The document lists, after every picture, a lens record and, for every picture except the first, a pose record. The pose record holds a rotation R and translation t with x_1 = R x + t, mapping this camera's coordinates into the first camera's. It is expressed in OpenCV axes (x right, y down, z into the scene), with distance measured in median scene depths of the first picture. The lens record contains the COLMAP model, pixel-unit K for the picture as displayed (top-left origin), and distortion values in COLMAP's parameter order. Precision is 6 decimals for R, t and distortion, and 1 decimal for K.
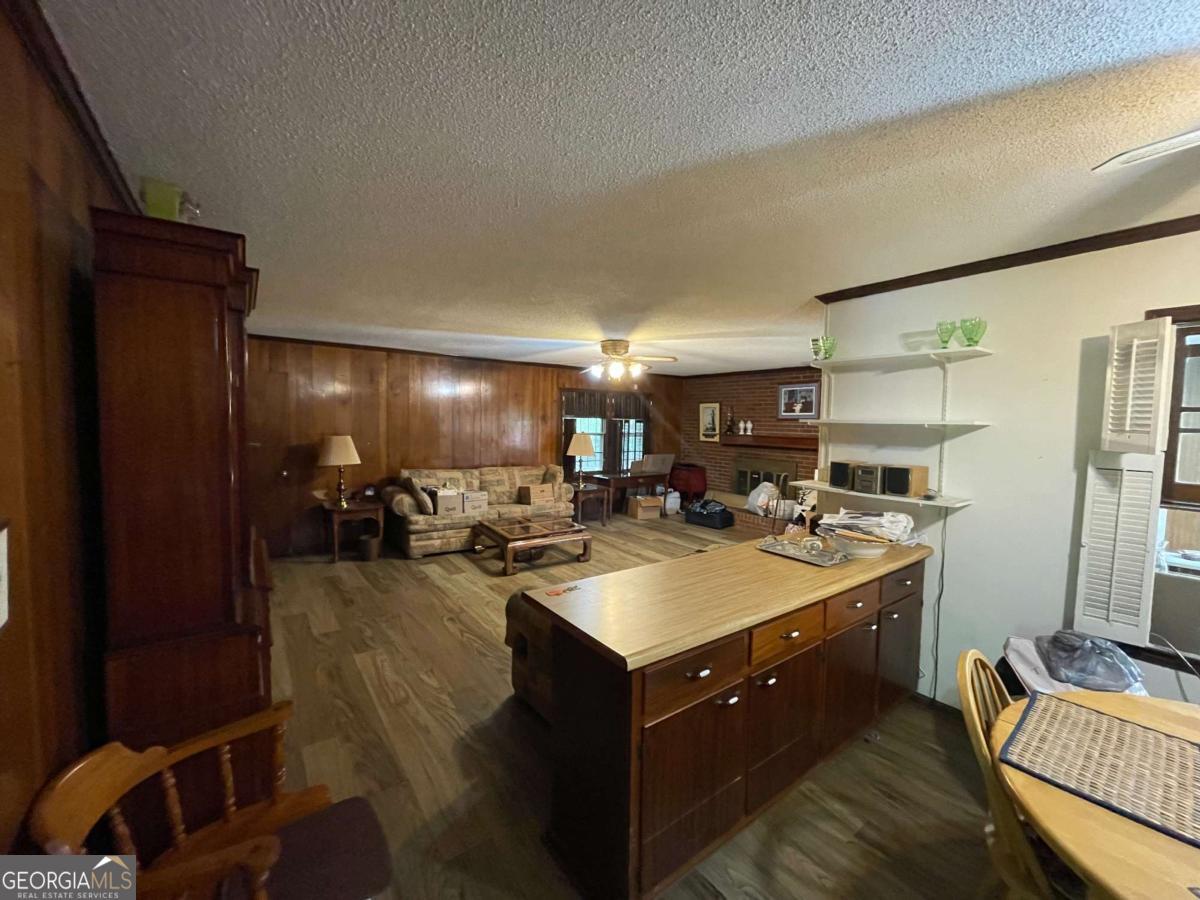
lens RADIAL K [[482.9, 0, 595.5], [0, 482.9, 448.6], [0, 0, 1]] dist [-0.003241, 0.000102]
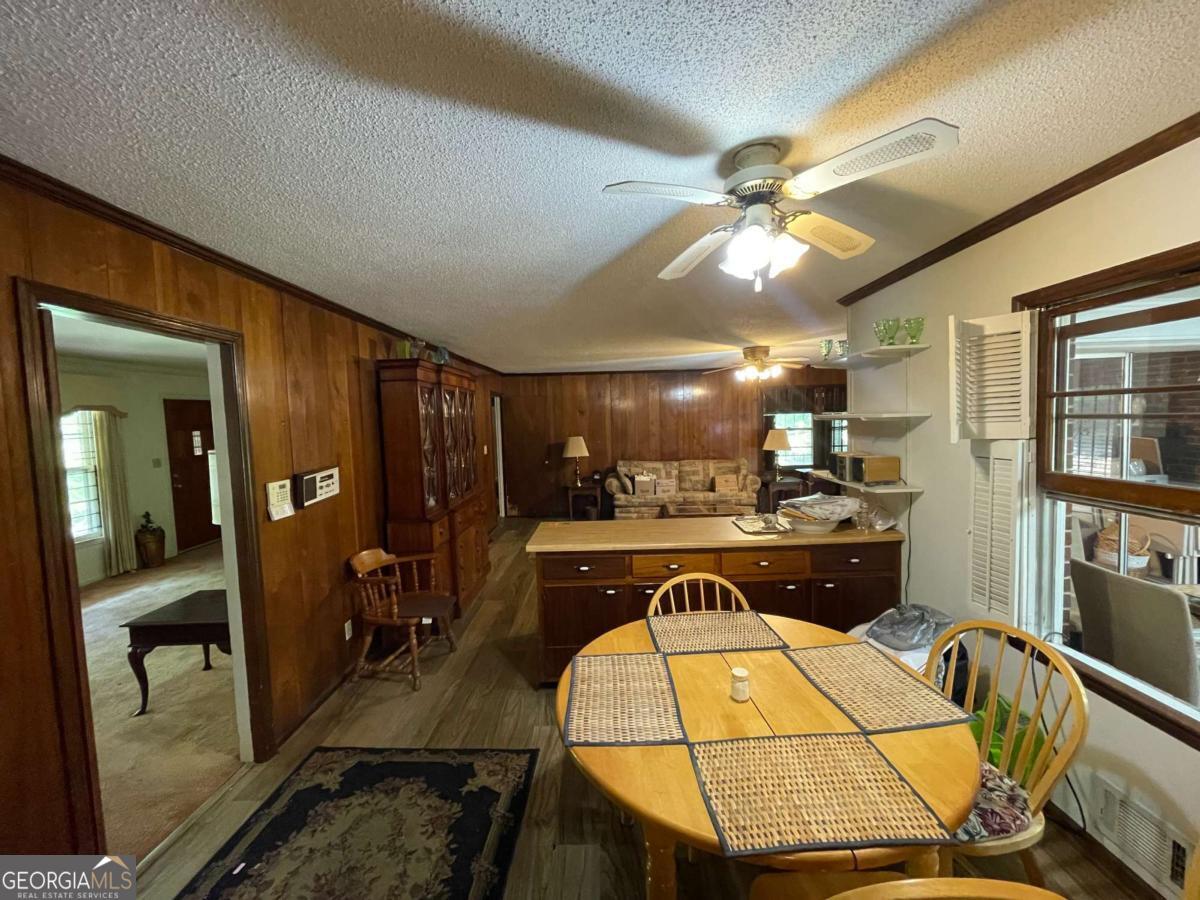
lens RADIAL K [[482.9, 0, 603.2], [0, 482.9, 451.9], [0, 0, 1]] dist [-0.003241, 0.000102]
pose [[0.801397, -0.002454, -0.598128, 0.409731], [0.010764, 0.999889, 0.010320, 0.004861], [0.598036, -0.014709, 0.801334, -0.115901]]
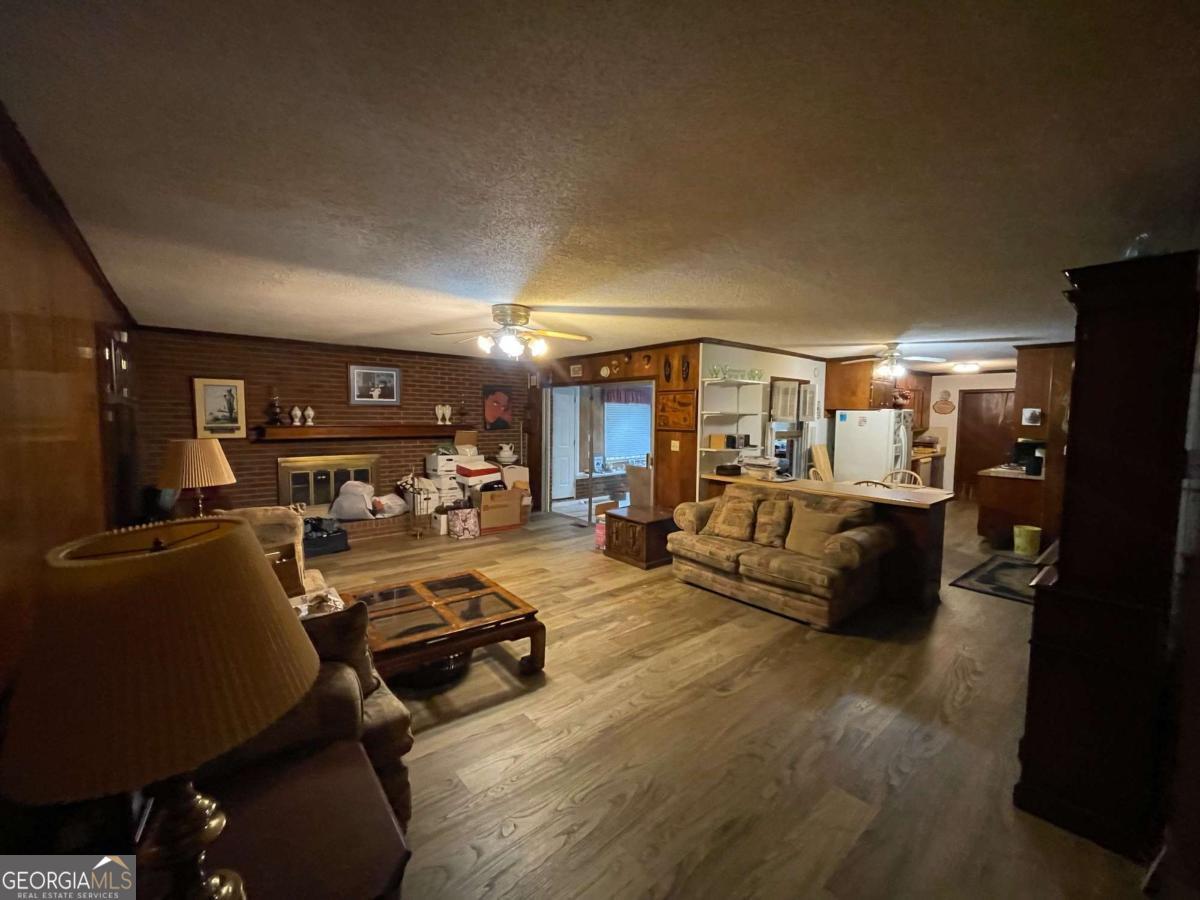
lens RADIAL K [[482.9, 0, 598.6], [0, 482.9, 448.1], [0, 0, 1]] dist [-0.003241, 0.000102]
pose [[-0.074293, -0.088445, 0.993307, -0.711708], [0.045830, 0.994704, 0.091997, -0.062362], [-0.996183, 0.052358, -0.069847, 0.887259]]
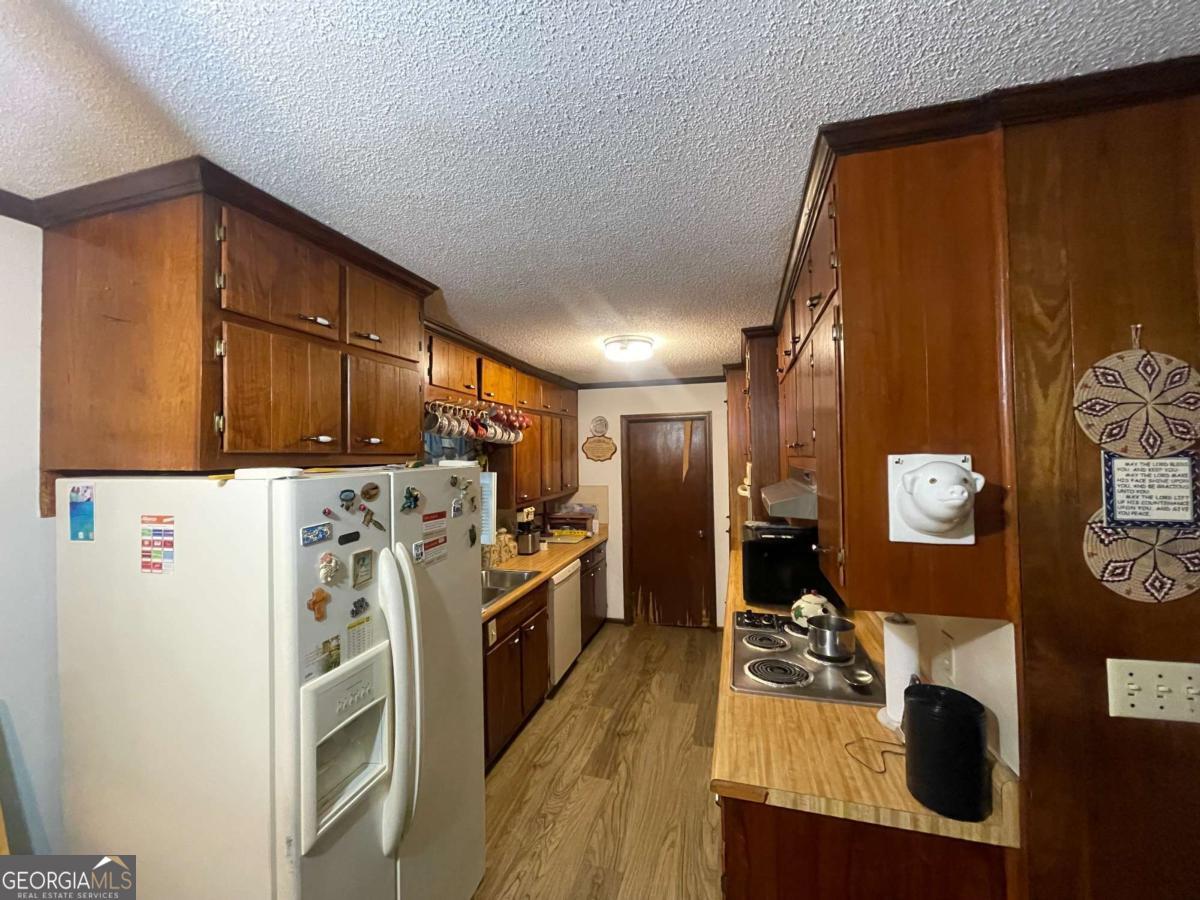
lens RADIAL K [[482.9, 0, 602.3], [0, 482.9, 447.2], [0, 0, 1]] dist [-0.003241, 0.000102]
pose [[-0.615619, 0.005469, 0.788025, 0.218491], [0.049832, 0.998245, 0.032001, -0.022471], [-0.786467, 0.058970, -0.614811, 0.069479]]
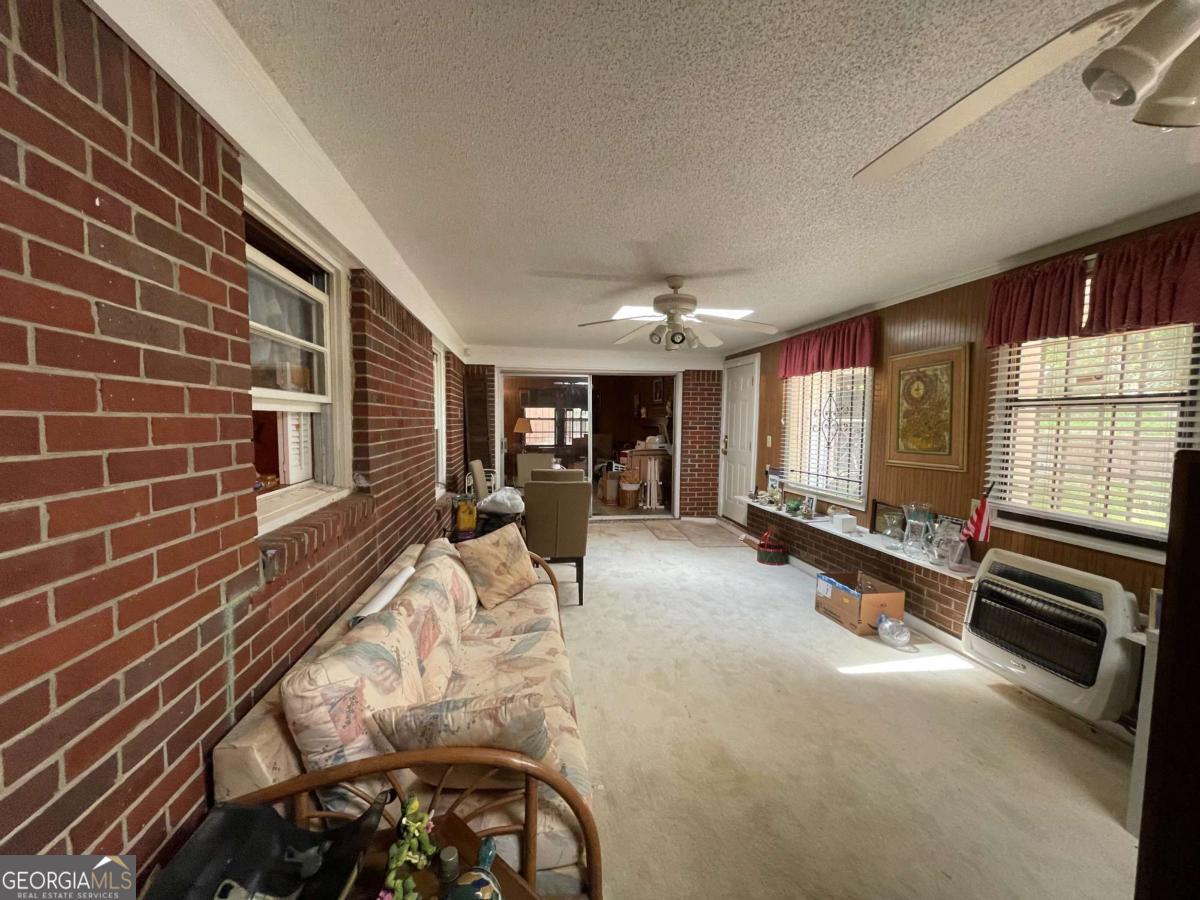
lens RADIAL K [[482.9, 0, 604.6], [0, 482.9, 446.2], [0, 0, 1]] dist [-0.003241, 0.000102]
pose [[0.897934, 0.026060, -0.439357, 1.124062], [-0.022155, 0.999656, 0.014014, 0.035792], [0.439572, -0.002850, 0.898203, -0.231444]]
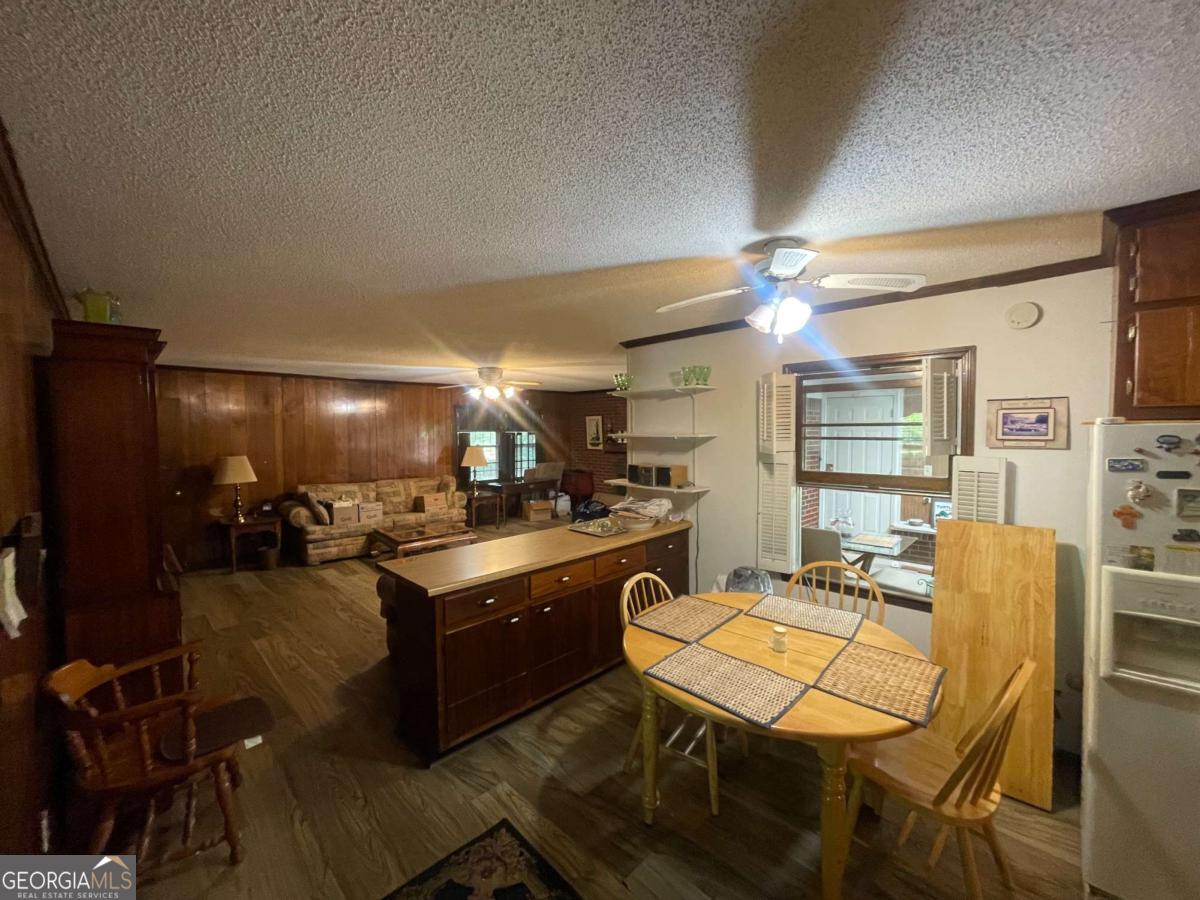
lens RADIAL K [[482.9, 0, 596.0], [0, 482.9, 451.0], [0, 0, 1]] dist [-0.003241, 0.000102]
pose [[0.987614, -0.031484, 0.153713, 0.103978], [0.033351, 0.999398, -0.009586, -0.000793], [-0.153319, 0.014594, 0.988069, -0.192224]]
